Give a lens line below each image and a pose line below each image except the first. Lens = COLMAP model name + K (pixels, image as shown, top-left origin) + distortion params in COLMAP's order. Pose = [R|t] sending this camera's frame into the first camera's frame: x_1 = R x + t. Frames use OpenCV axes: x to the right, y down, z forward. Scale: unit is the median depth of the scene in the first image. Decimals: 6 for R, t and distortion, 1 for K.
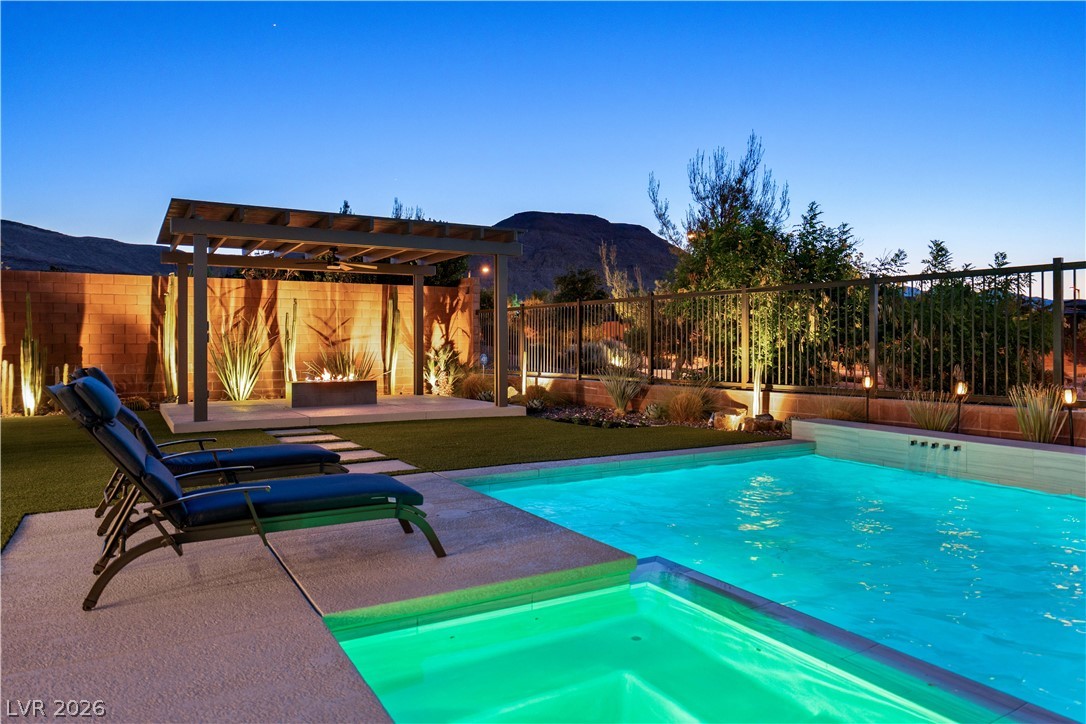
lens RADIAL K [[735.1, 0, 557.7], [0, 735.1, 337.3], [0, 0, 1]] dist [0.005497, 0.001376]
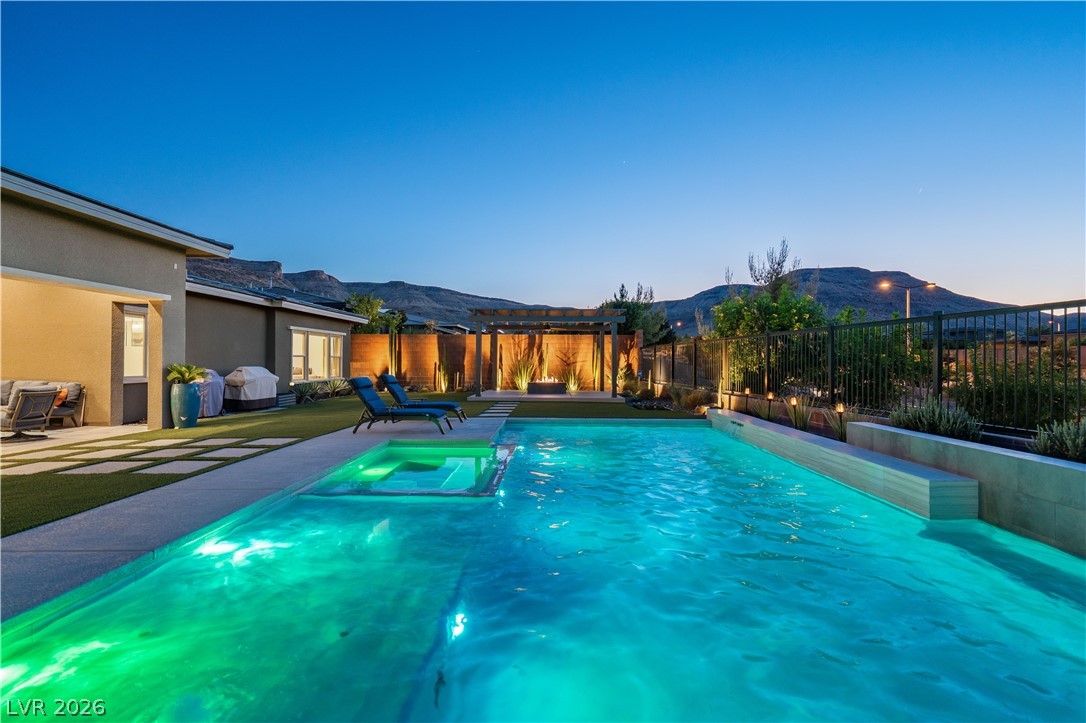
lens RADIAL K [[462.1, 0, 553.5], [0, 462.1, 360.0], [0, 0, 1]] dist [-0.001036, -0.000153]
pose [[0.861518, 0.005109, -0.507701, 0.335258], [-0.003322, 0.999985, 0.004426, -0.010396], [0.507716, -0.002127, 0.861522, -0.133856]]
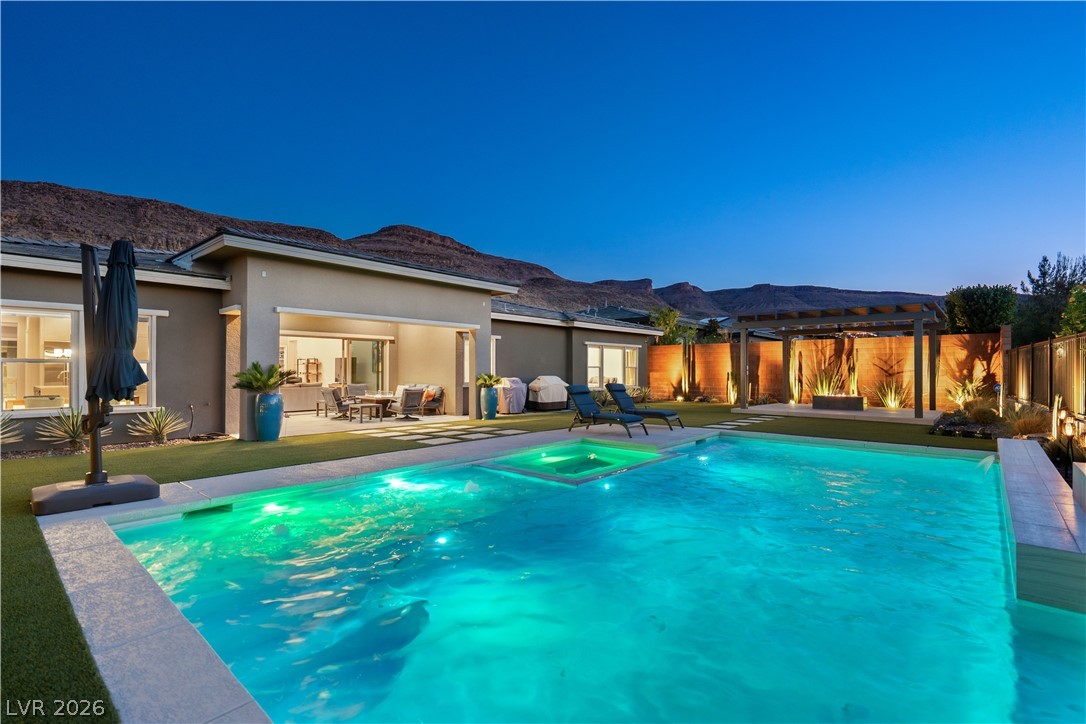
lens RADIAL K [[500.4, 0, 580.9], [0, 500.4, 367.7], [0, 0, 1]] dist [0.001107, -0.000035]
pose [[0.351742, -0.002627, -0.936093, 0.522236], [0.004935, 0.999987, -0.000952, -0.010240], [0.936084, -0.004284, 0.351750, -0.021536]]
